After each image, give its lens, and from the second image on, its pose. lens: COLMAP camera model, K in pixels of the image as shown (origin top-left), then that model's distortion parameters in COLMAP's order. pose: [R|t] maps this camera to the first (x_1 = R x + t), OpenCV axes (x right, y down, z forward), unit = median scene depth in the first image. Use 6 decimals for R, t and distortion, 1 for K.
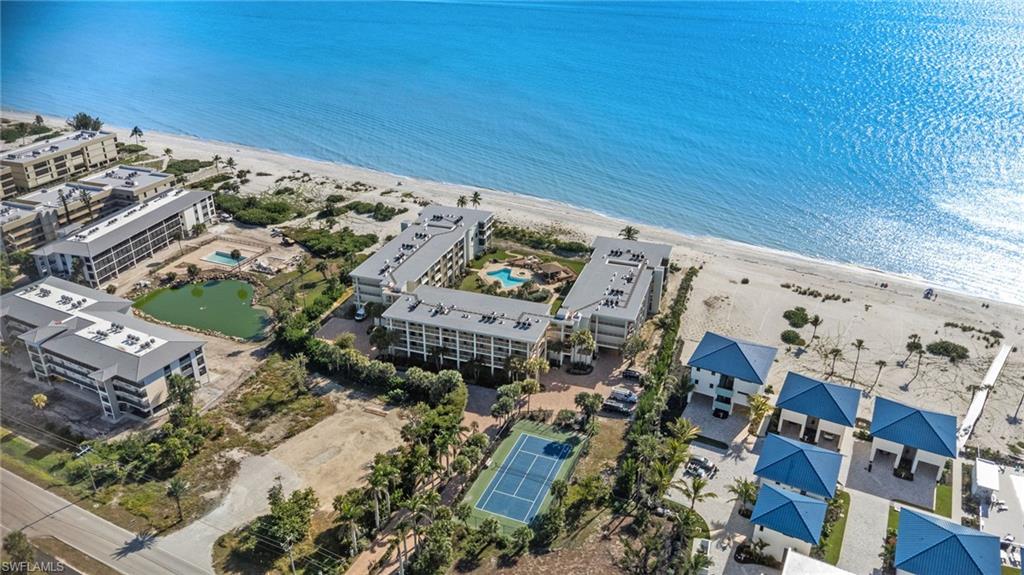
lens RADIAL K [[726.7, 0, 512.0], [0, 726.7, 287.5], [0, 0, 1]] dist [0.027554, -0.047512]
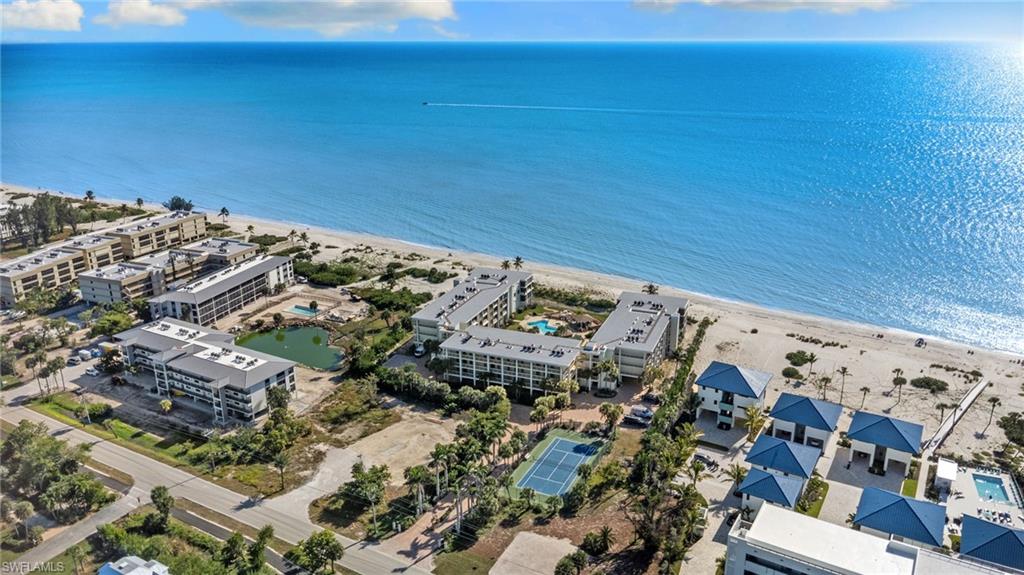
lens RADIAL K [[744.2, 0, 512.0], [0, 744.2, 287.5], [0, 0, 1]] dist [0.001635, -0.003197]
pose [[0.998515, 0.005015, -0.054239, 0.005364], [-0.012365, 0.990626, -0.136039, 0.084967], [0.053048, 0.136507, 0.989218, -0.173520]]
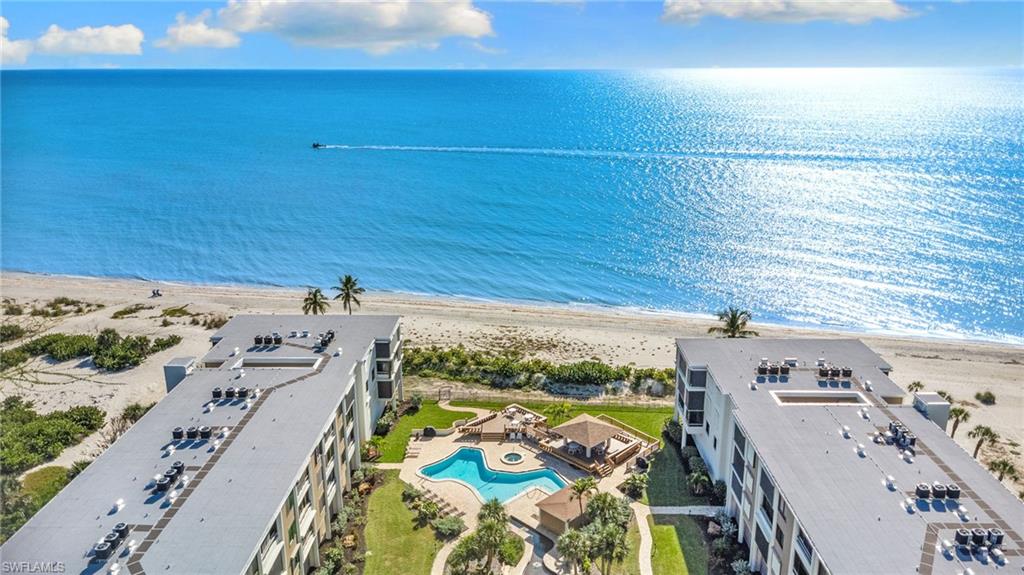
lens RADIAL K [[744.2, 0, 512.0], [0, 744.2, 287.5], [0, 0, 1]] dist [0.001635, -0.003197]
pose [[0.953012, -0.094433, 0.287837, -0.092963], [0.142278, 0.978382, -0.150088, -0.048599], [-0.267441, 0.183989, 0.945845, 0.610936]]
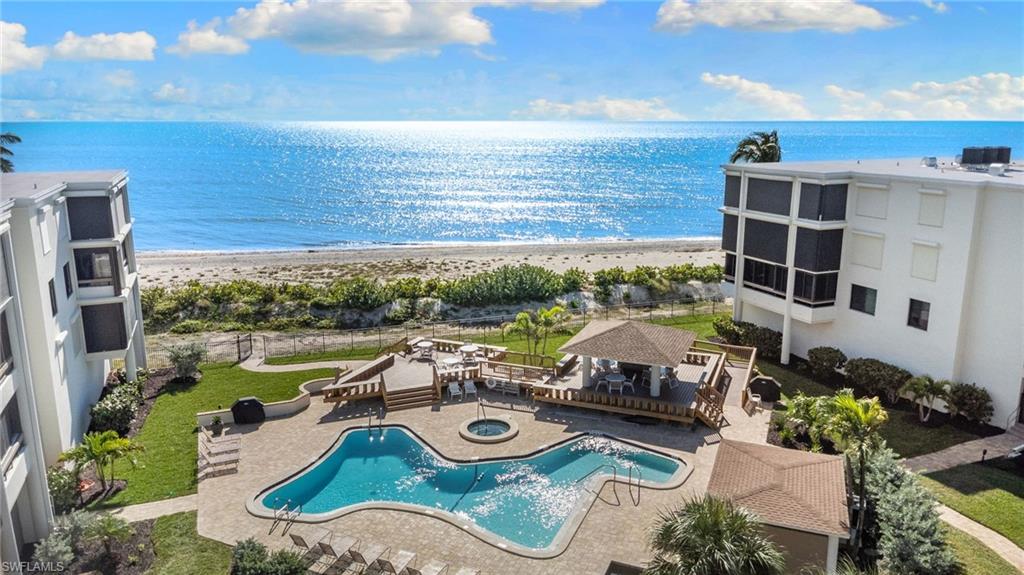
lens RADIAL K [[744.2, 0, 512.0], [0, 744.2, 287.5], [0, 0, 1]] dist [0.001635, -0.003197]
pose [[0.756744, -0.155908, 0.634848, -0.079596], [0.299171, 0.946072, -0.124275, -0.026487], [-0.581236, 0.283972, 0.762577, 0.871583]]
